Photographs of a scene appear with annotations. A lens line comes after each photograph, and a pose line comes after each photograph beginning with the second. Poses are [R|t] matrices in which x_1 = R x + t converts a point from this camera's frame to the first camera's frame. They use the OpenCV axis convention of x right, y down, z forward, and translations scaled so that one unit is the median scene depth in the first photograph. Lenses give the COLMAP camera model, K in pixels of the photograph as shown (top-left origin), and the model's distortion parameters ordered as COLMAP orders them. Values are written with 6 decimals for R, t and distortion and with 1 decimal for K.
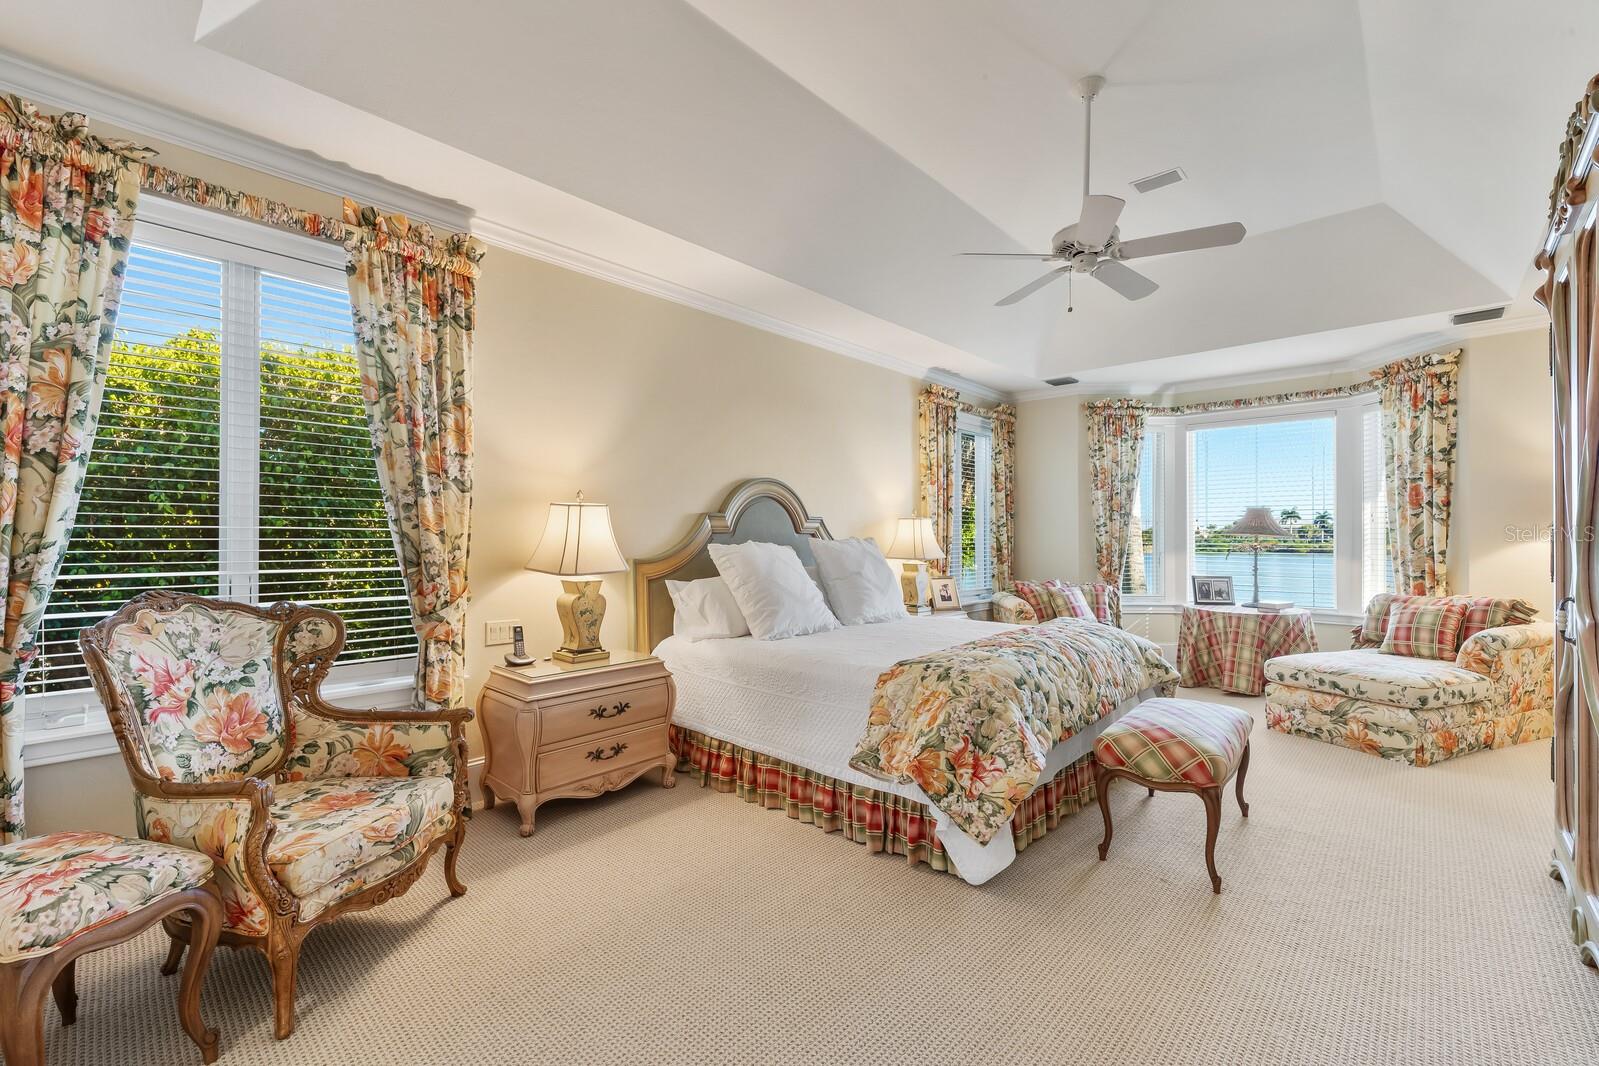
lens RADIAL K [[674.4, 0, 799.5], [0, 674.4, 533.0], [0, 0, 1]] dist [0.000263, -0.000078]
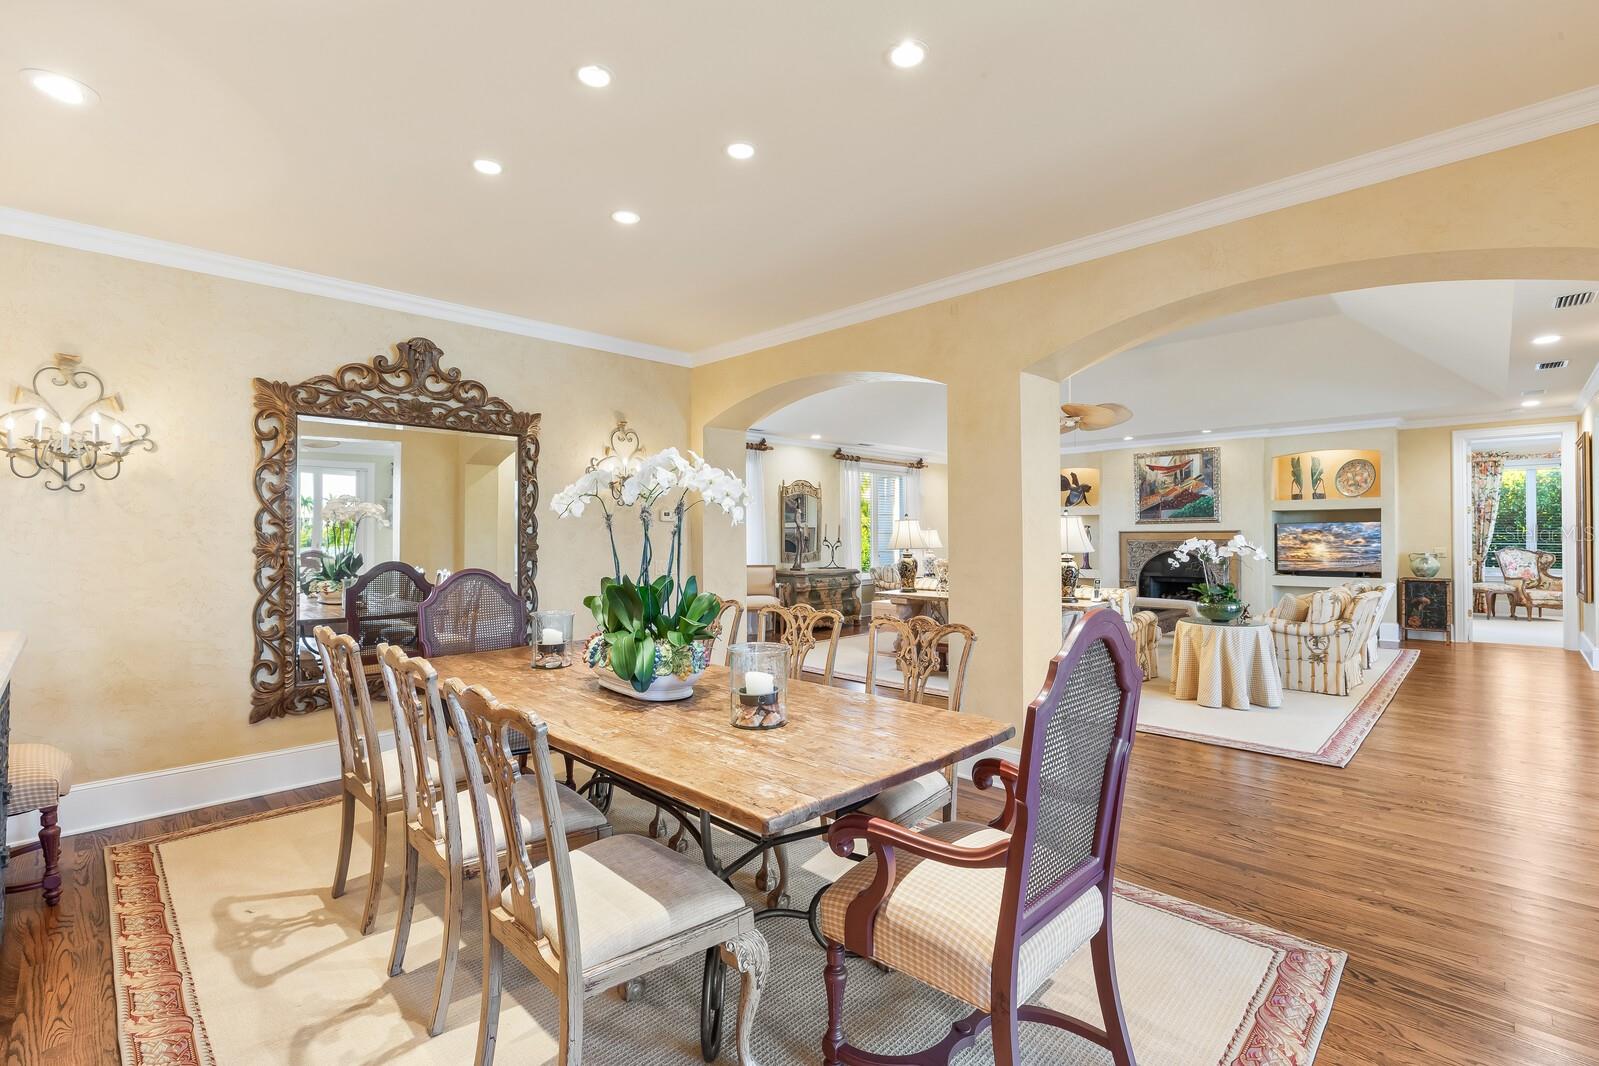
lens RADIAL K [[719.4, 0, 793.0], [0, 719.4, 537.6], [0, 0, 1]] dist [-0.002457, -0.000276]
pose [[-0.017097, 0.001948, -0.999852, 4.148779], [0.011091, 0.999937, 0.001759, -0.044000], [0.999792, -0.011059, -0.017118, -3.927125]]
